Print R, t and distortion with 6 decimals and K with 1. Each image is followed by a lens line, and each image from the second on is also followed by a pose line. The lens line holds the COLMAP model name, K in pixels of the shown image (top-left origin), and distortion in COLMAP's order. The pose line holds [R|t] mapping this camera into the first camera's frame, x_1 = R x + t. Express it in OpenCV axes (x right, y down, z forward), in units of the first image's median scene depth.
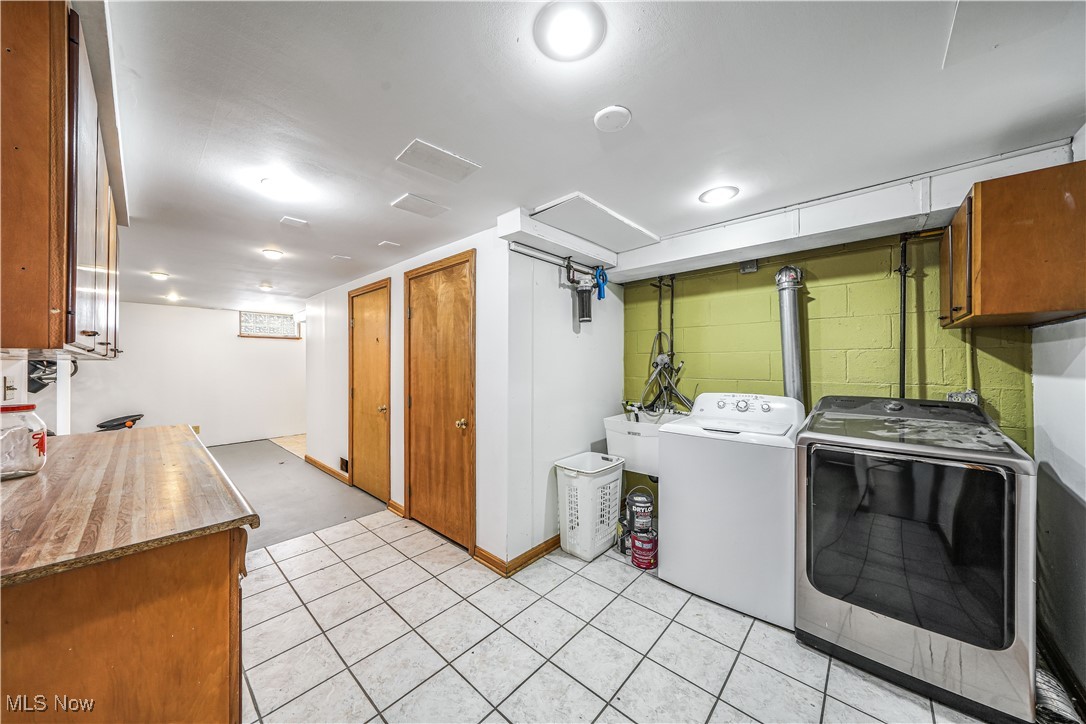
lens RADIAL K [[371.4, 0, 536.6], [0, 371.4, 360.7], [0, 0, 1]] dist [-0.006198, 0.000600]
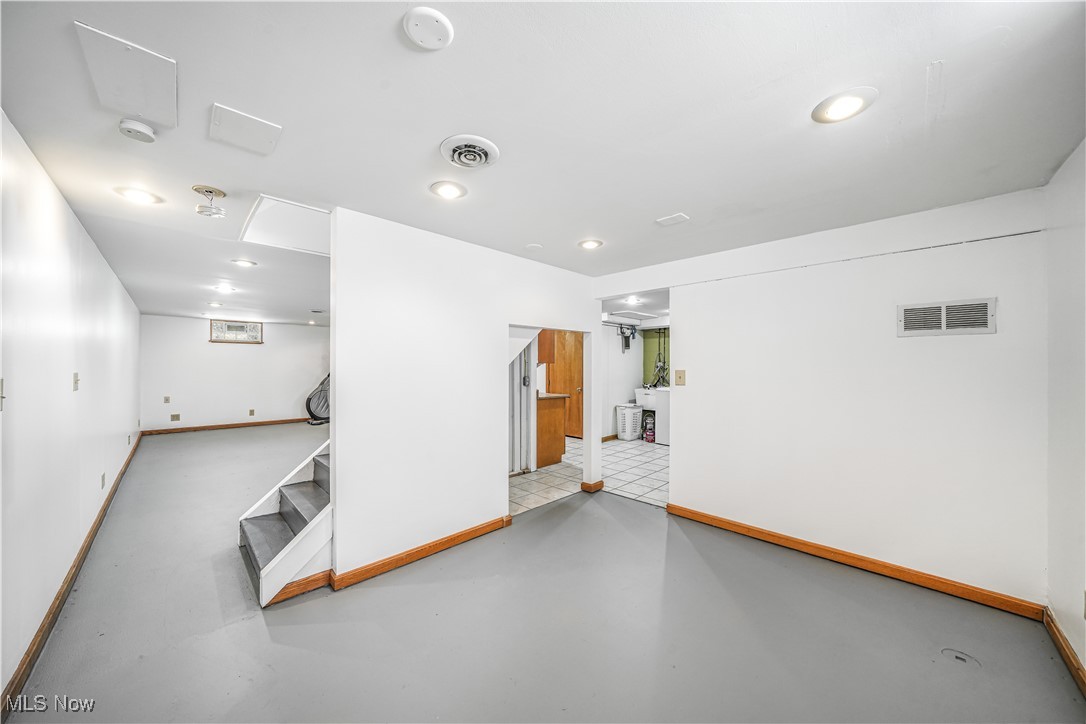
lens RADIAL K [[371.4, 0, 546.8], [0, 371.4, 363.9], [0, 0, 1]] dist [-0.006198, 0.000600]
pose [[0.999643, 0.005402, -0.026171, -0.335657], [-0.005388, 0.999985, 0.000609, -0.005519], [0.026174, -0.000468, 0.999657, -1.461594]]
